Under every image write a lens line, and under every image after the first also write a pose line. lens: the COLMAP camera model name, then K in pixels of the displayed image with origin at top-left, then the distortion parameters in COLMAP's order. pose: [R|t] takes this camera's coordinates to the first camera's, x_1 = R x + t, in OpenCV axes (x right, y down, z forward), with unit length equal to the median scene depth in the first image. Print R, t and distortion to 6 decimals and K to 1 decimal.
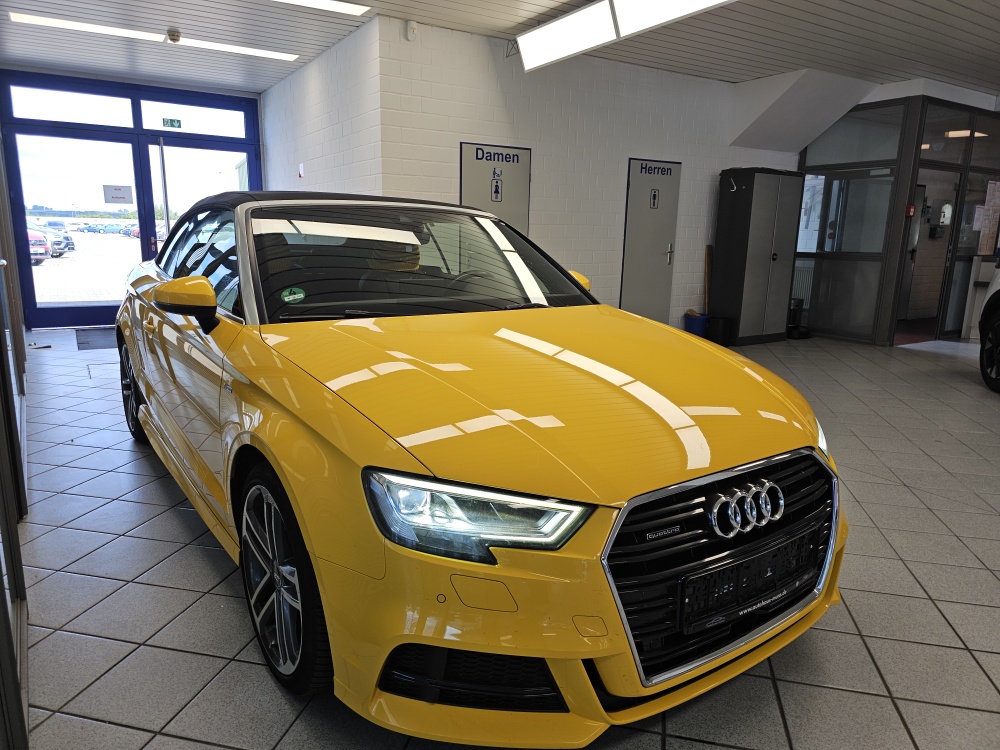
lens RADIAL K [[683.9, 0, 500.2], [0, 683.9, 376.3], [0, 0, 1]] dist [0.048563, -0.055065]
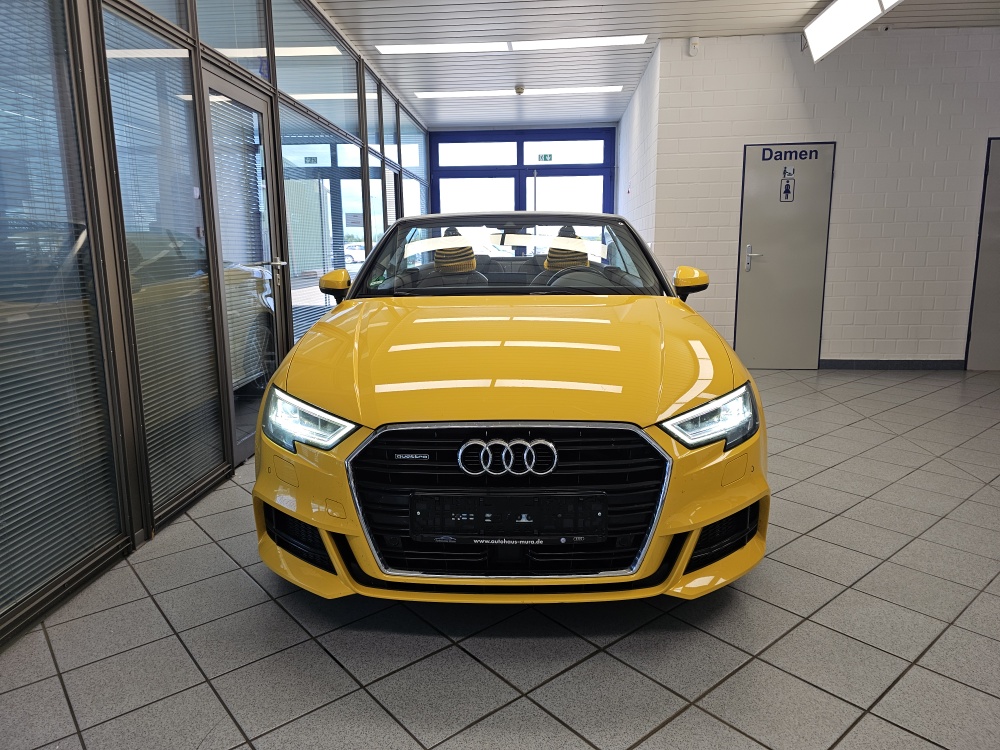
lens RADIAL K [[683.2, 0, 504.5], [0, 683.2, 361.3], [0, 0, 1]] dist [0.049698, -0.061264]
pose [[0.796627, 0.069988, -0.600406, 0.272930], [-0.095661, 0.995354, -0.010897, 0.012412], [0.596854, 0.066116, 0.799621, 0.021202]]
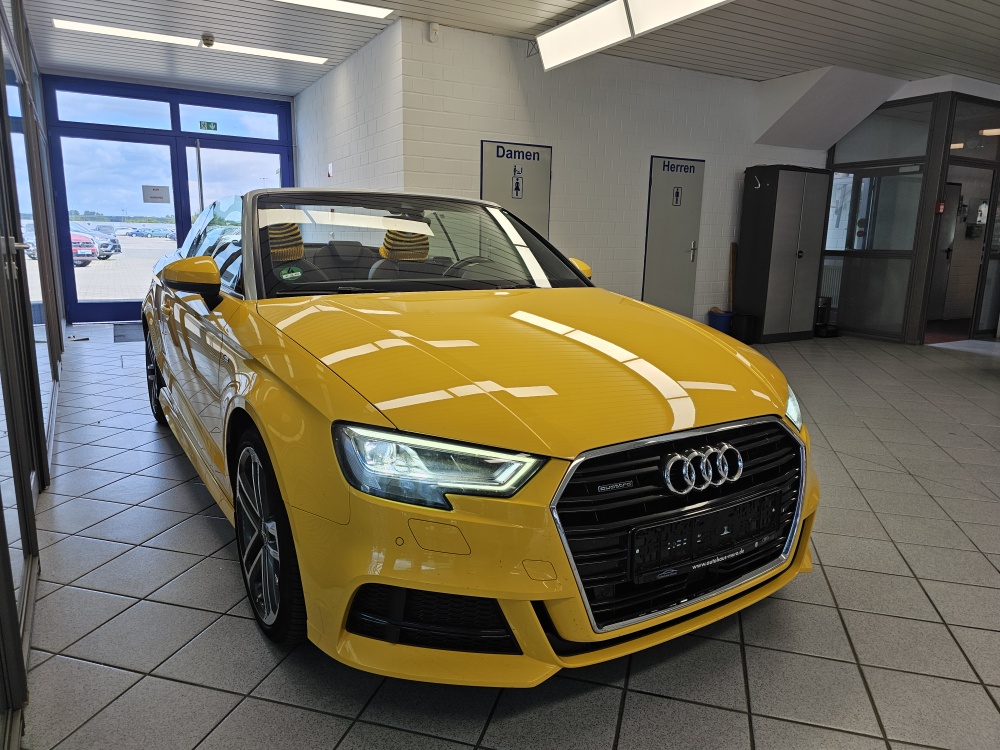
lens RADIAL K [[687.0, 0, 508.4], [0, 687.0, 367.3], [0, 0, 1]] dist [0.053793, -0.063578]
pose [[0.998987, 0.007502, -0.044363, 0.029234], [-0.008423, 0.999752, -0.020607, 0.016823], [0.044198, 0.020959, 0.998803, -0.015419]]
